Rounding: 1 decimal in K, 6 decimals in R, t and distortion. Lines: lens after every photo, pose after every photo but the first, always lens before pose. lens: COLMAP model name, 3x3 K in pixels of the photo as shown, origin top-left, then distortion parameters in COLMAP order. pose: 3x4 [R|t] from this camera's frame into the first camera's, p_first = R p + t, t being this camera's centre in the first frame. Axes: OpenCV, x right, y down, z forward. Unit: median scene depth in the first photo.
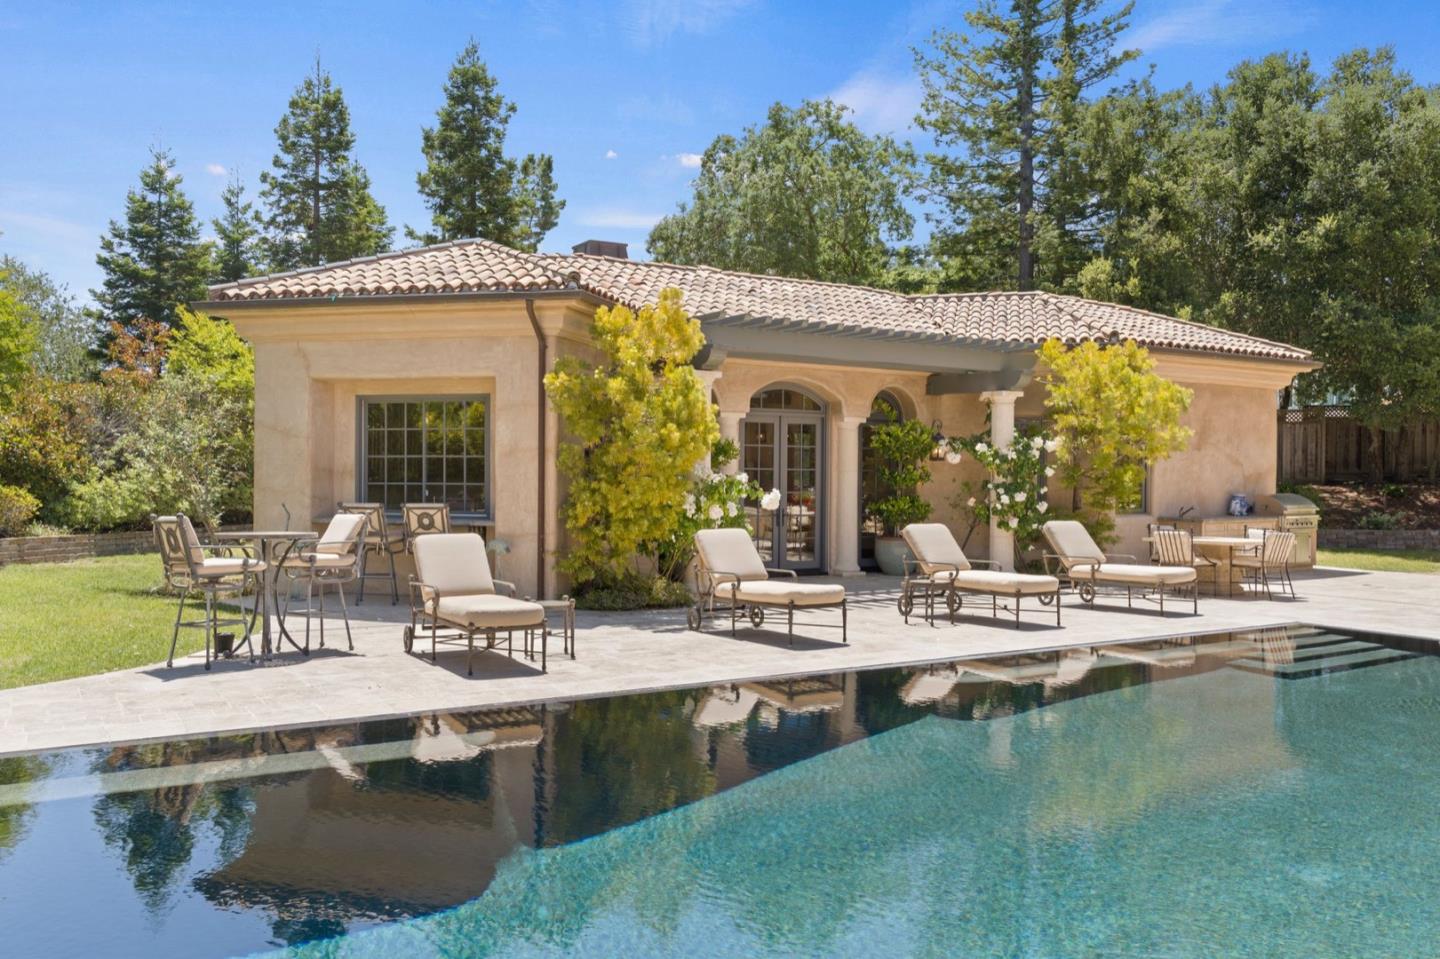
lens RADIAL K [[1131.4, 0, 720.0], [0, 1131.4, 479.5], [0, 0, 1]] dist [-0.009759, -0.004542]
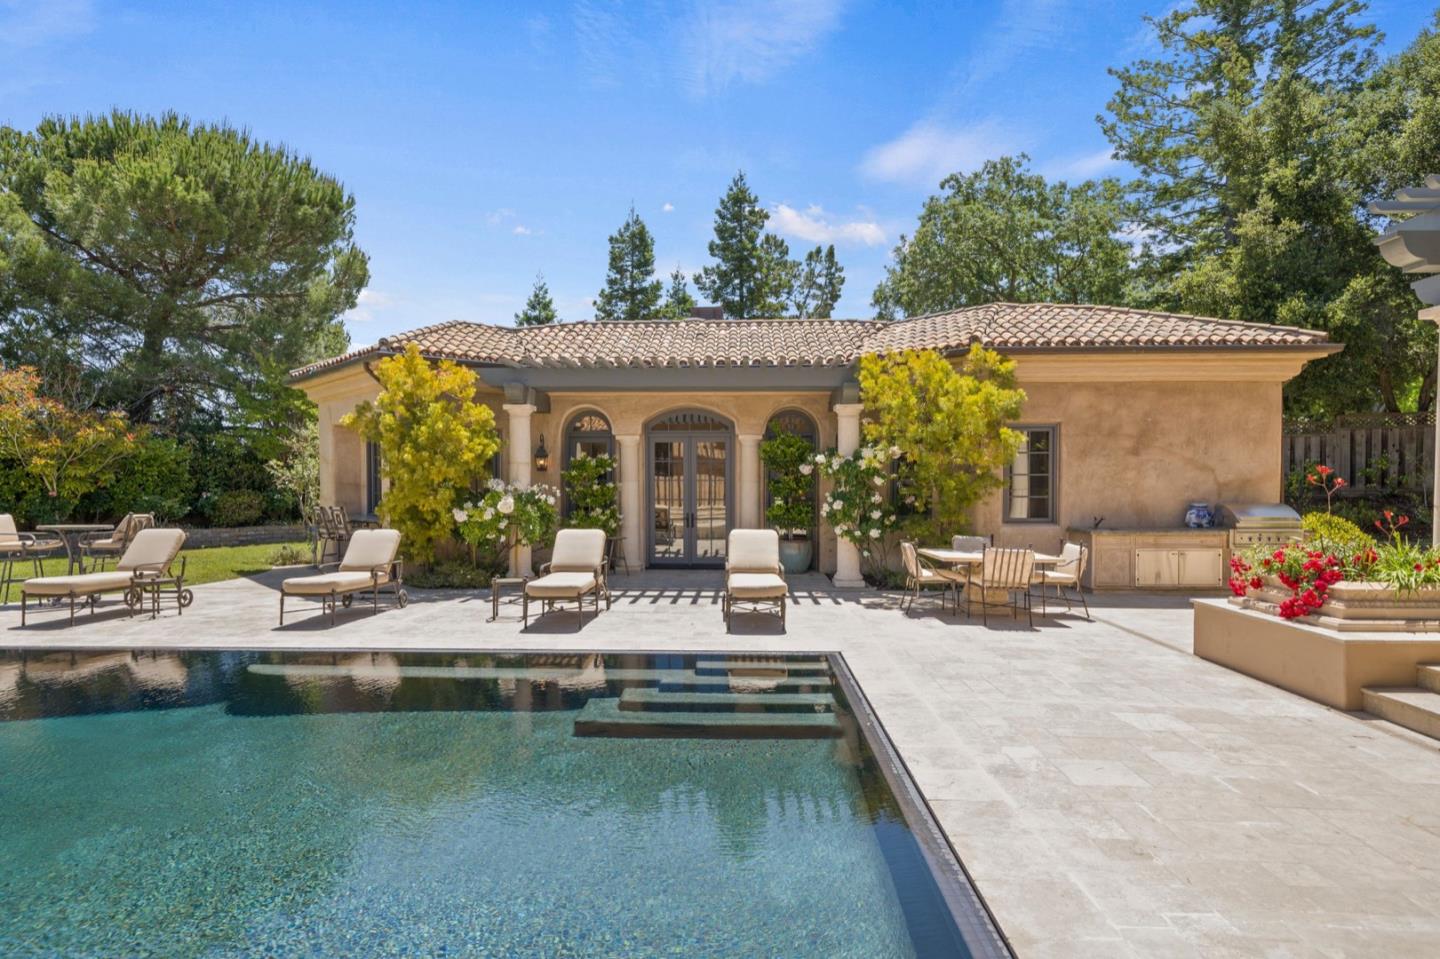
lens RADIAL K [[787.0, 0, 724.0], [0, 787.0, 503.3], [0, 0, 1]] dist [-0.000832, -0.000254]
pose [[0.842372, 0.007025, -0.538851, 0.317880], [0.003707, 0.999816, 0.018831, -0.000062], [0.538884, -0.017860, 0.842191, 0.185225]]
